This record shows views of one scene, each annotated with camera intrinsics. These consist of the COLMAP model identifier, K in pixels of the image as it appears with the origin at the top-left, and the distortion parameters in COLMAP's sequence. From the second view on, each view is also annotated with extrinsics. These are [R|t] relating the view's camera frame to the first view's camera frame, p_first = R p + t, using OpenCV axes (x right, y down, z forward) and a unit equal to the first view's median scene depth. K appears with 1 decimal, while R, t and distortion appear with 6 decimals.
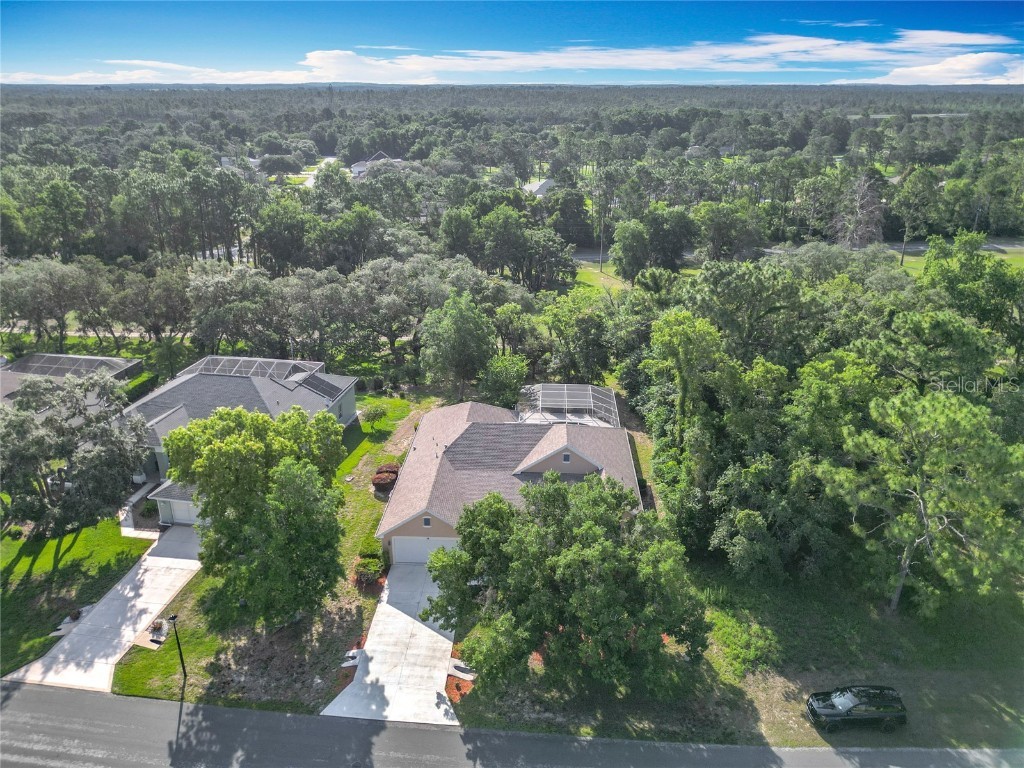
lens RADIAL K [[743.8, 0, 503.2], [0, 743.8, 386.4], [0, 0, 1]] dist [0.050913, -0.065417]
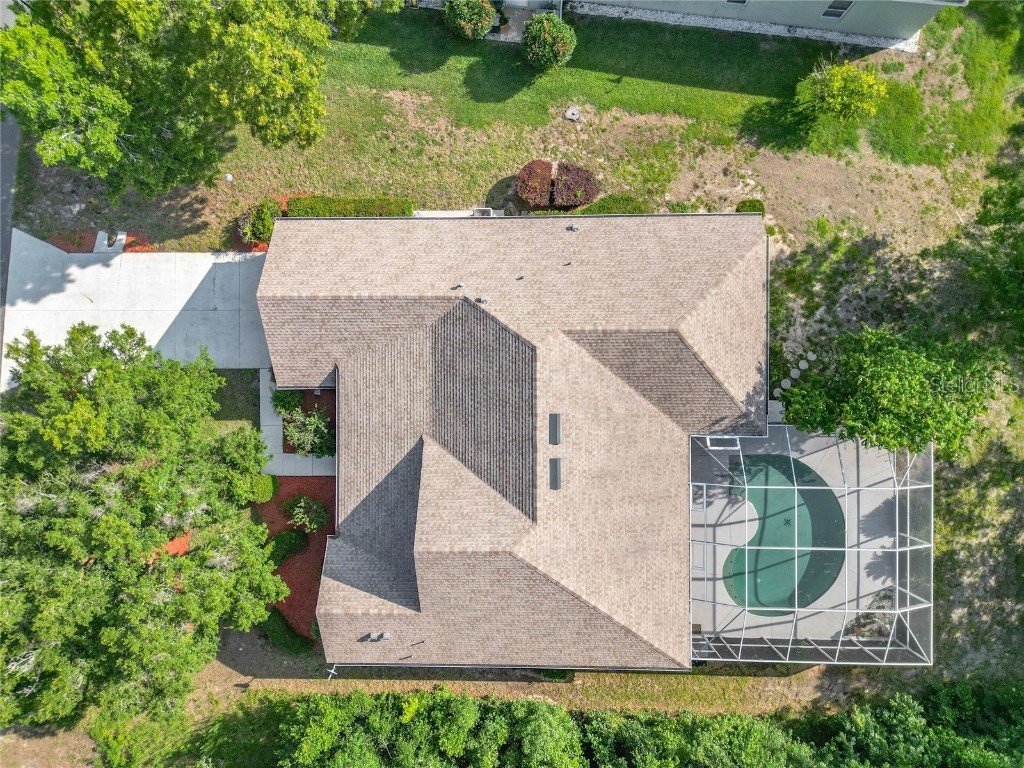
lens RADIAL K [[753.0, 0, 507.4], [0, 753.0, 401.2], [0, 0, 1]] dist [0.022391, -0.002870]
pose [[0.060479, 0.998145, 0.007031, -0.016395], [-0.340031, 0.013979, 0.940310, -0.504842], [0.938467, -0.059260, 0.340246, 1.086876]]
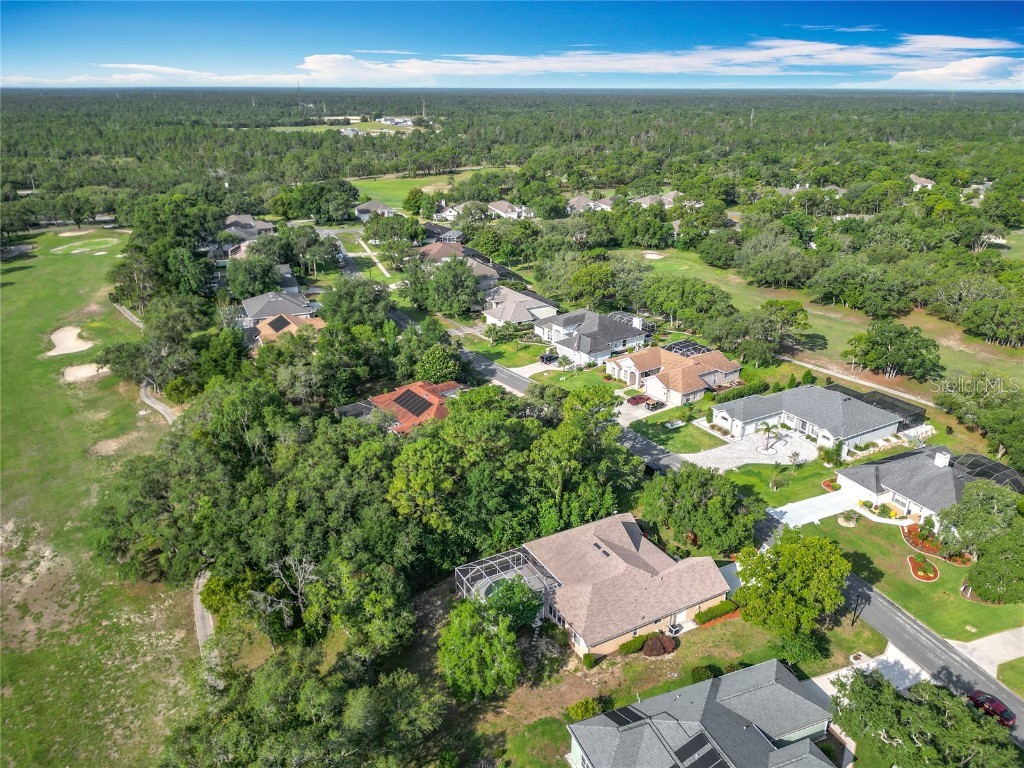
lens RADIAL K [[737.4, 0, 515.2], [0, 737.4, 403.7], [0, 0, 1]] dist [0.066022, -0.104885]
pose [[-0.541913, -0.335285, 0.770658, -1.205259], [0.310192, 0.772440, 0.554182, -1.368712], [-0.781096, 0.539371, -0.314593, 1.909524]]
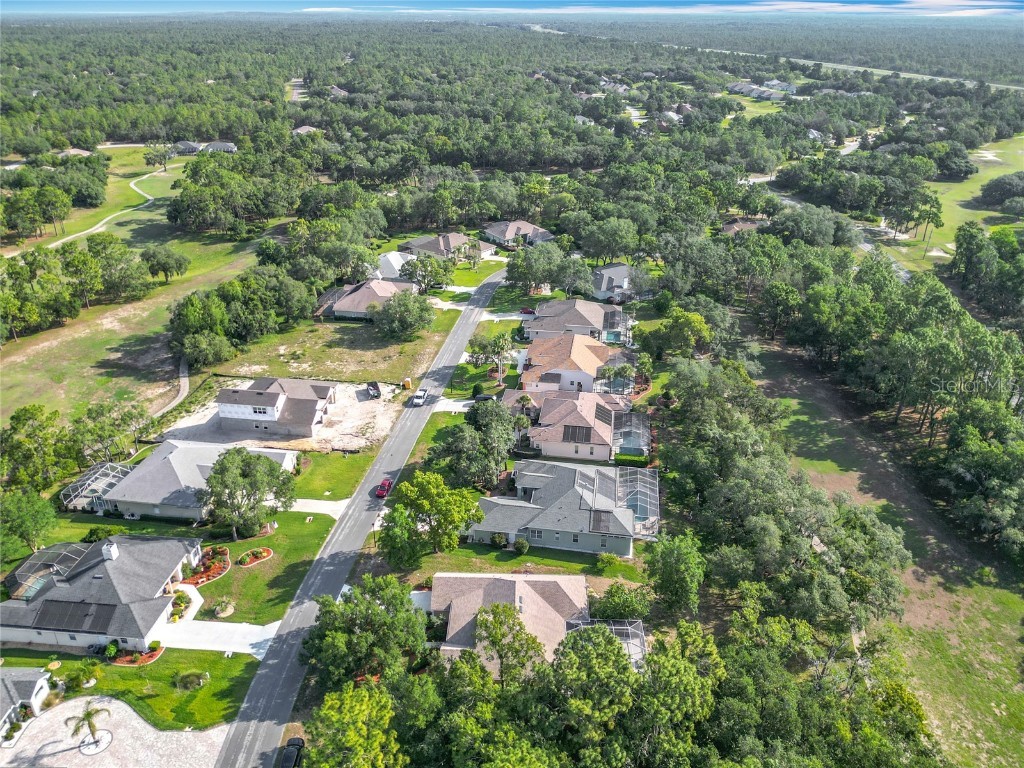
lens RADIAL K [[746.5, 0, 508.4], [0, 746.5, 379.3], [0, 0, 1]] dist [0.049649, -0.074885]
pose [[0.032760, 0.438032, -0.898362, 1.607599], [-0.379173, 0.837096, 0.394332, -1.248263], [0.924746, 0.327716, 0.193513, 0.700664]]
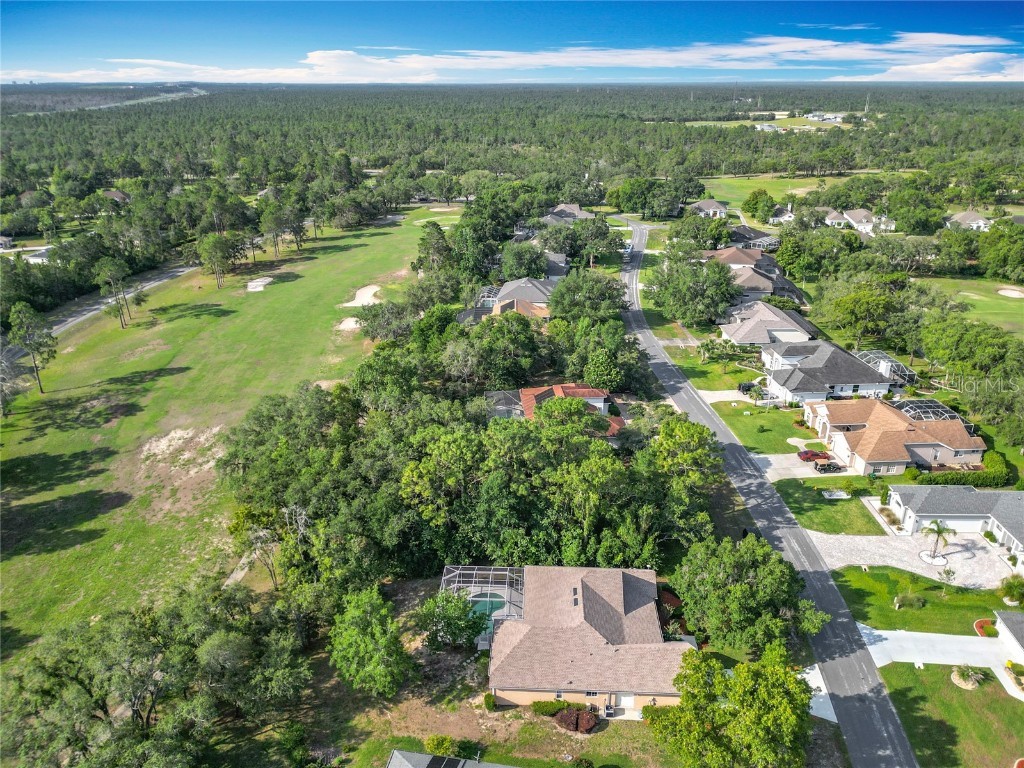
lens RADIAL K [[750.3, 0, 509.3], [0, 750.3, 384.1], [0, 0, 1]] dist [0.046358, -0.065506]
pose [[-0.015600, -0.377012, 0.926077, -1.412083], [0.376248, 0.855902, 0.354781, -1.045017], [-0.926388, 0.353969, 0.128498, 1.072465]]
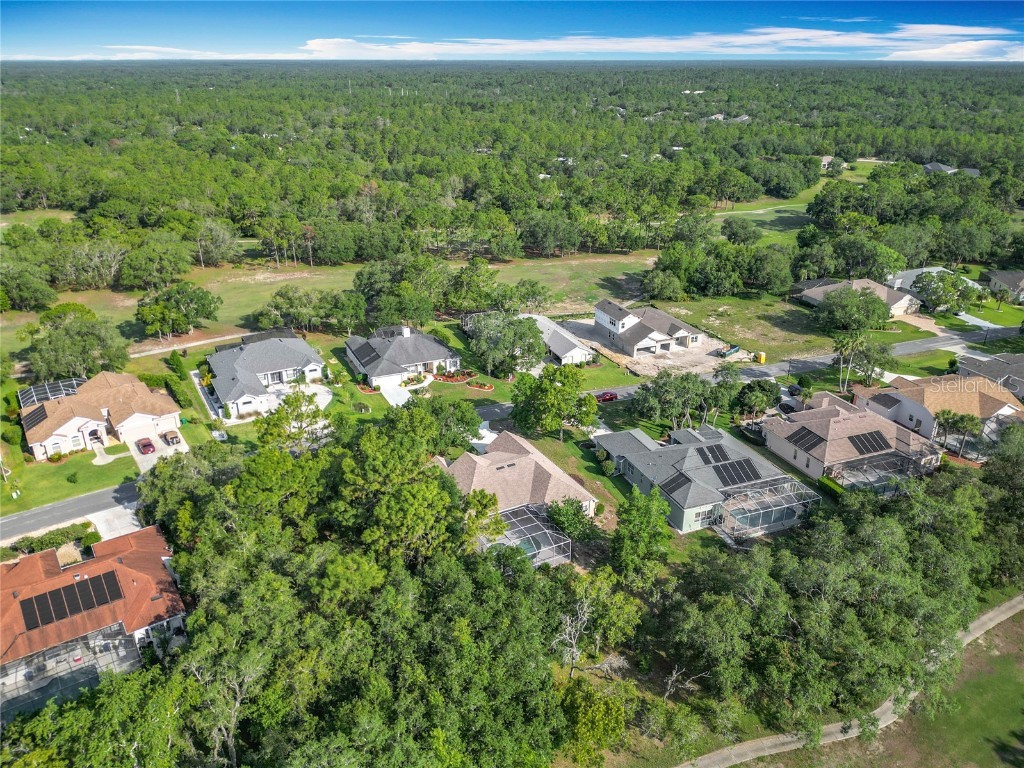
lens RADIAL K [[743.8, 0, 503.2], [0, 743.8, 386.4], [0, 0, 1]] dist [0.050913, -0.065417]
pose [[-0.853391, 0.209315, -0.477400, 1.056059], [-0.195406, 0.720598, 0.665248, -1.596484], [0.483260, 0.661003, -0.574051, 2.452350]]
